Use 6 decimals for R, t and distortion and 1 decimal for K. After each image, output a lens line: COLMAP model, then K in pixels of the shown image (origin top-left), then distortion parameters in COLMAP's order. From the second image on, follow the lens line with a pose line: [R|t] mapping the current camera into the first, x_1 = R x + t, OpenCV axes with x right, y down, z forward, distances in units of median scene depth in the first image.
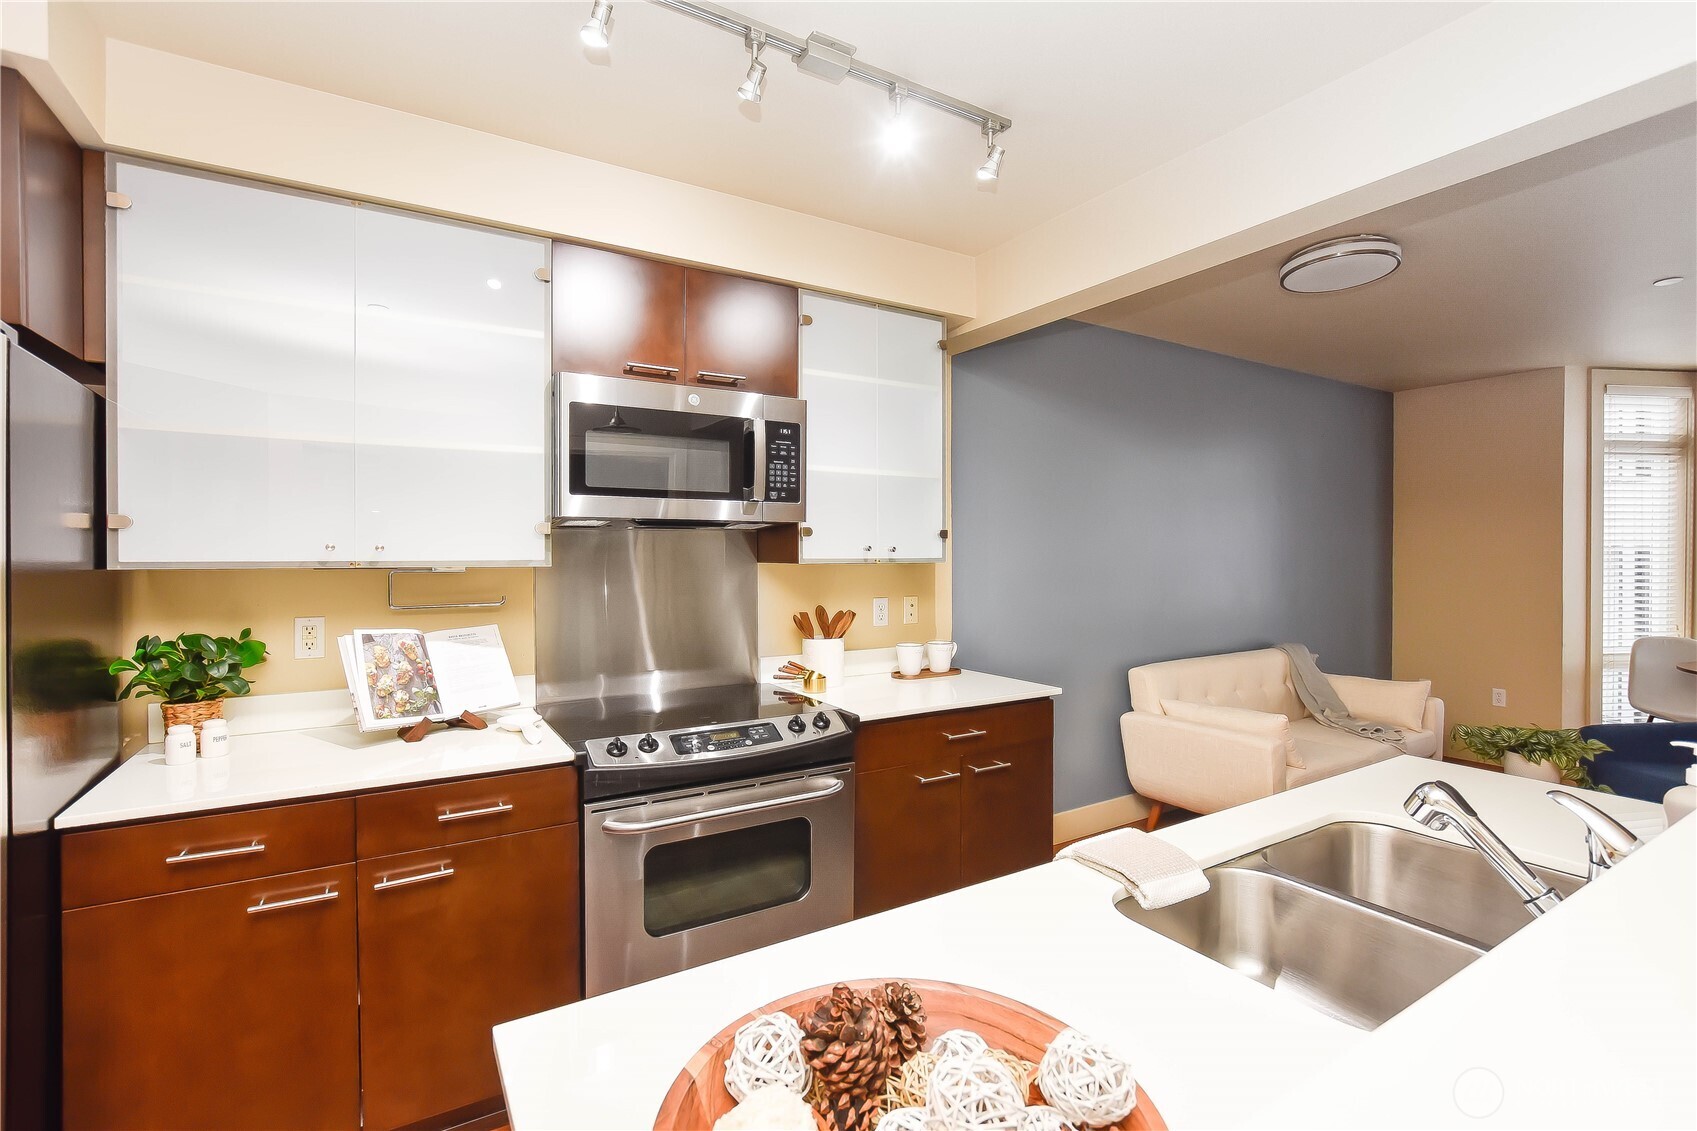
lens RADIAL K [[755.5, 0, 848.5], [0, 755.5, 565.5], [0, 0, 1]] dist [-0.003138, 0.000216]
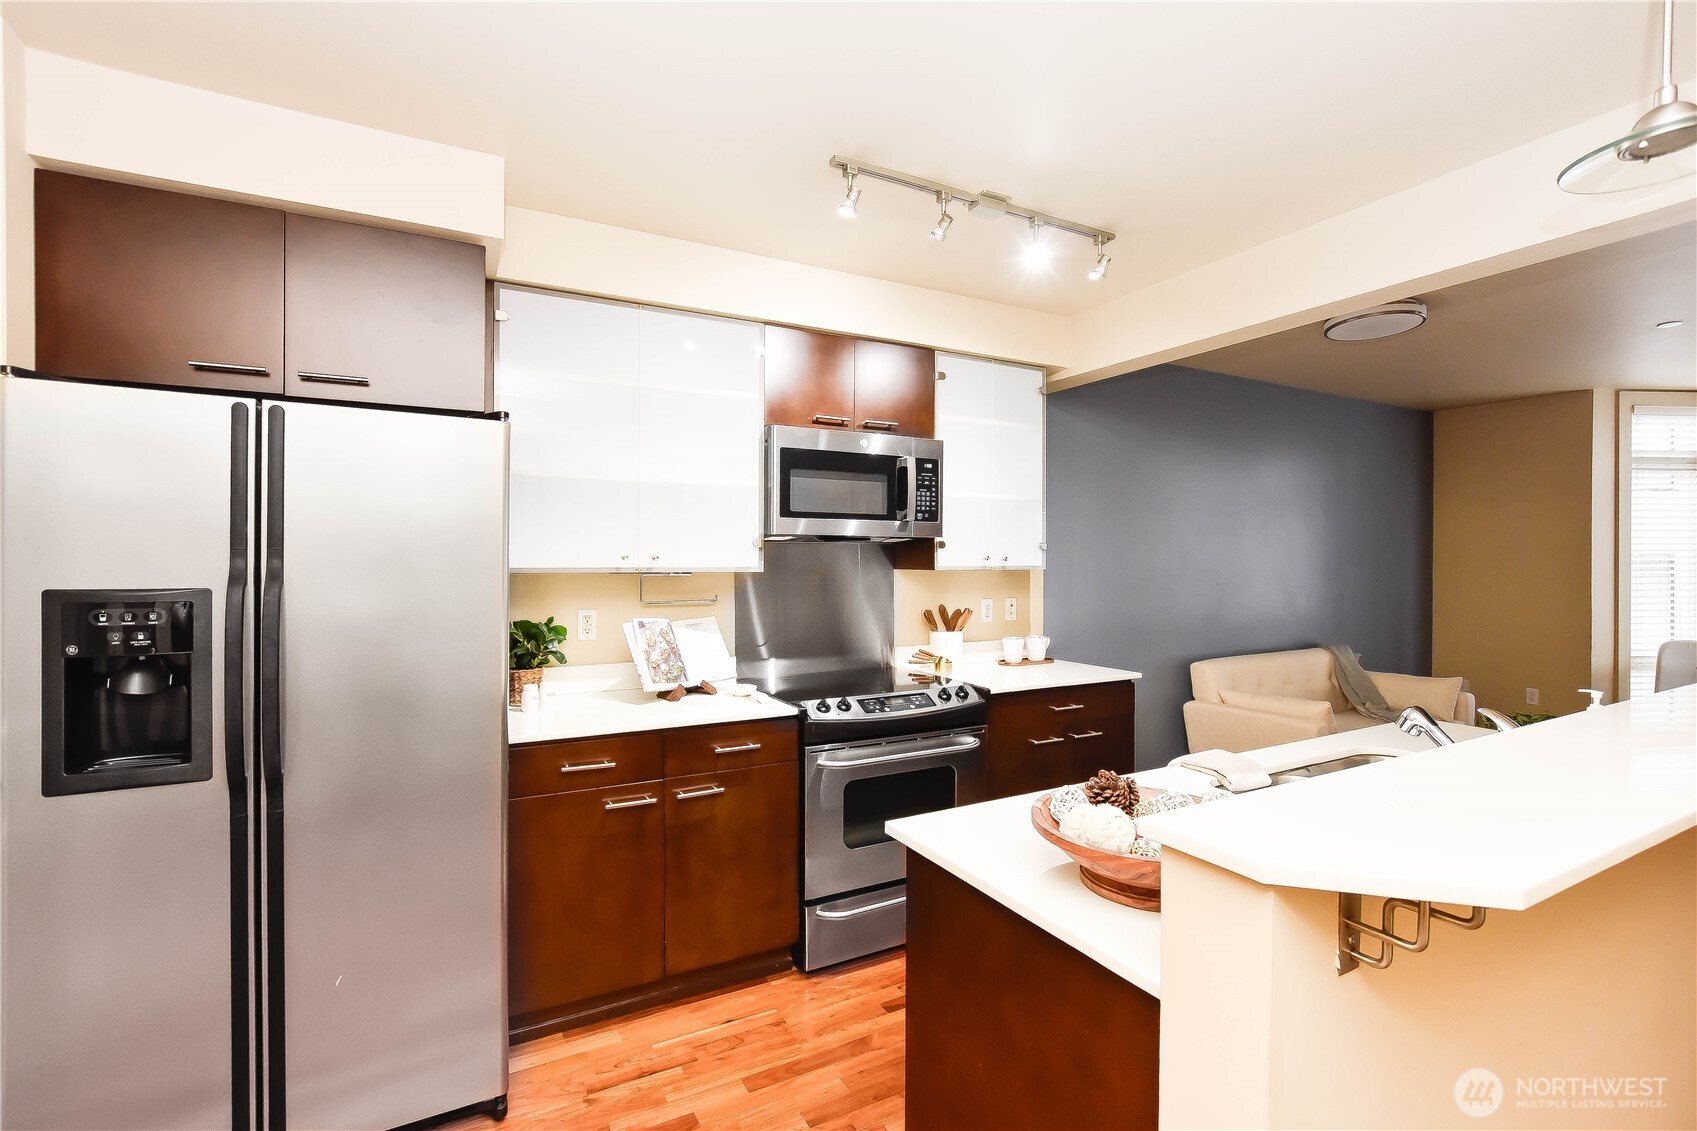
lens RADIAL K [[794.9, 0, 858.7], [0, 794.9, 567.0], [0, 0, 1]] dist [-0.001484, -0.000221]
pose [[0.999859, 0.003095, -0.016498, -0.178630], [-0.003188, 0.999979, -0.005592, 0.000043], [0.016480, 0.005644, 0.999848, -0.336049]]
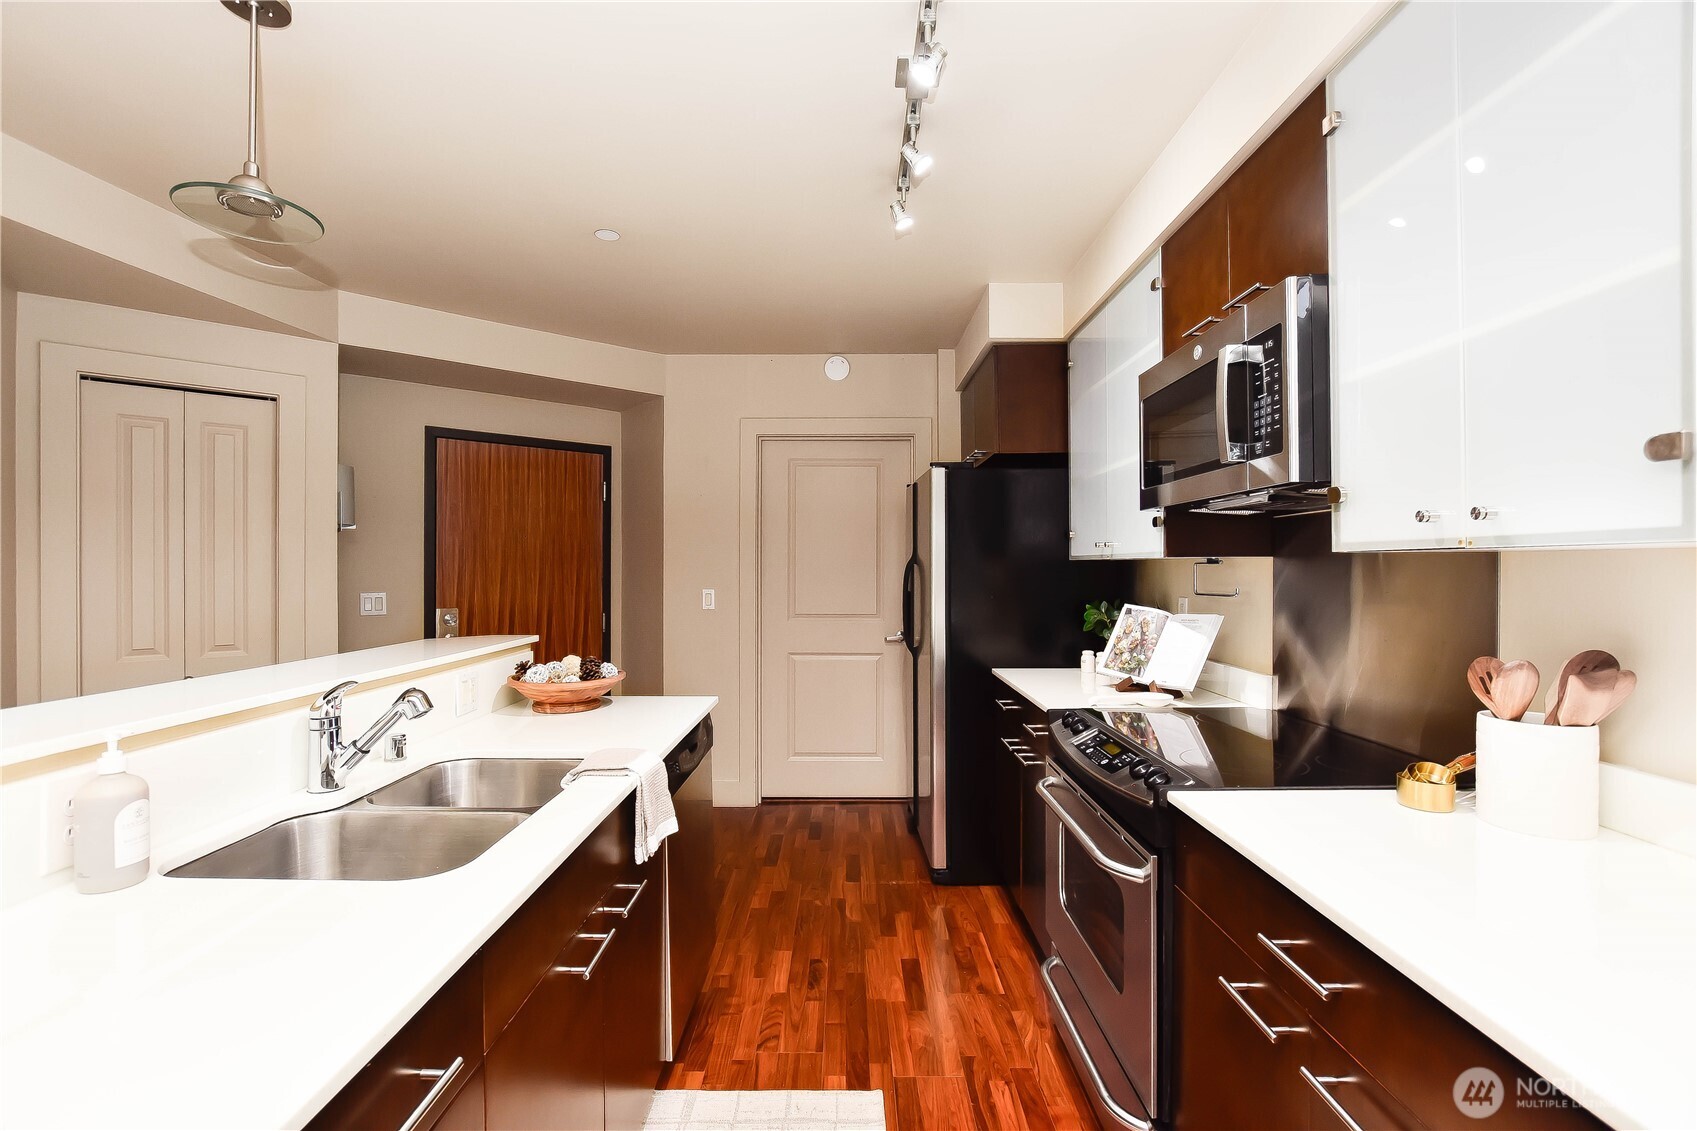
lens RADIAL K [[759.5, 0, 819.2], [0, 759.5, 567.3], [0, 0, 1]] dist [-0.023107, 0.006990]
pose [[-0.523488, 0.002479, -0.852030, 0.664002], [-0.011834, 0.999878, 0.010180, 0.009371], [0.851951, 0.015412, -0.523395, 1.016945]]
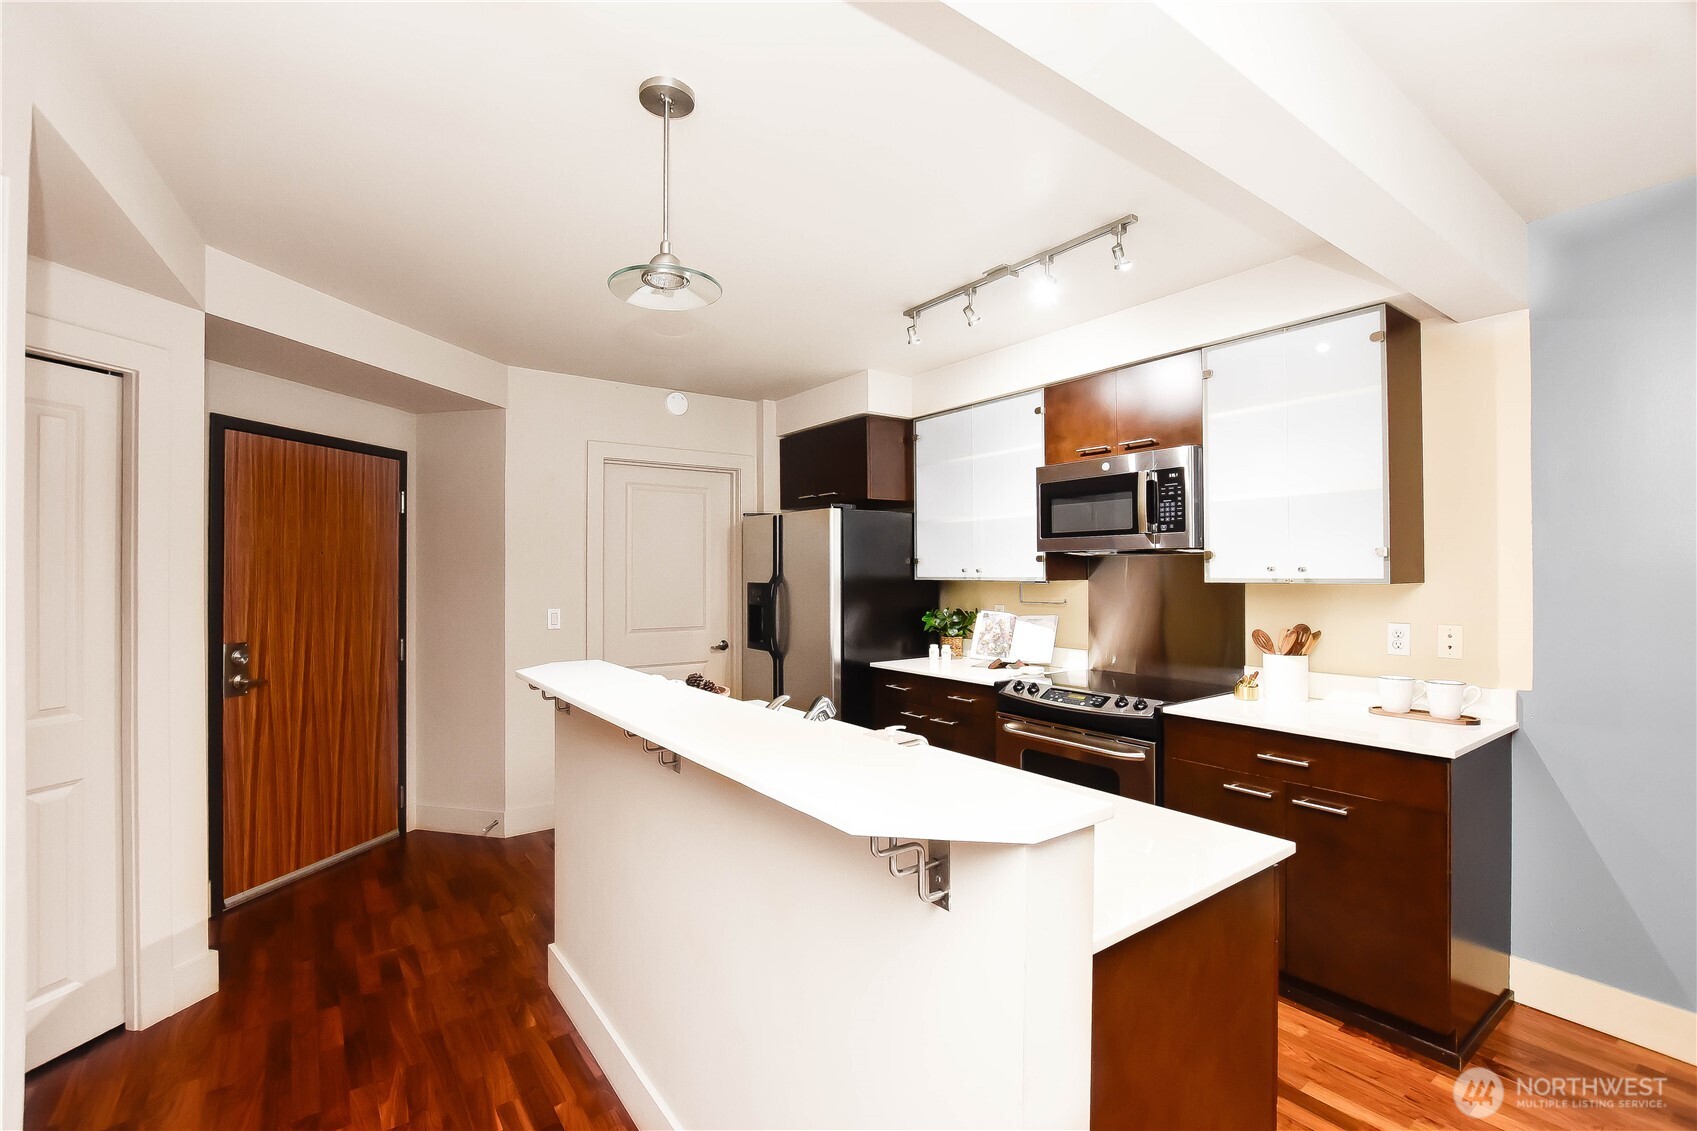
lens RADIAL K [[753.6, 0, 848.5], [0, 753.6, 565.5], [0, 0, 1]] dist [-0.002962, -0.000080]
pose [[0.092414, -0.005942, -0.995703, 1.106415], [-0.010671, 0.999919, -0.006958, -0.014948], [0.995664, 0.011269, 0.092343, 0.356982]]
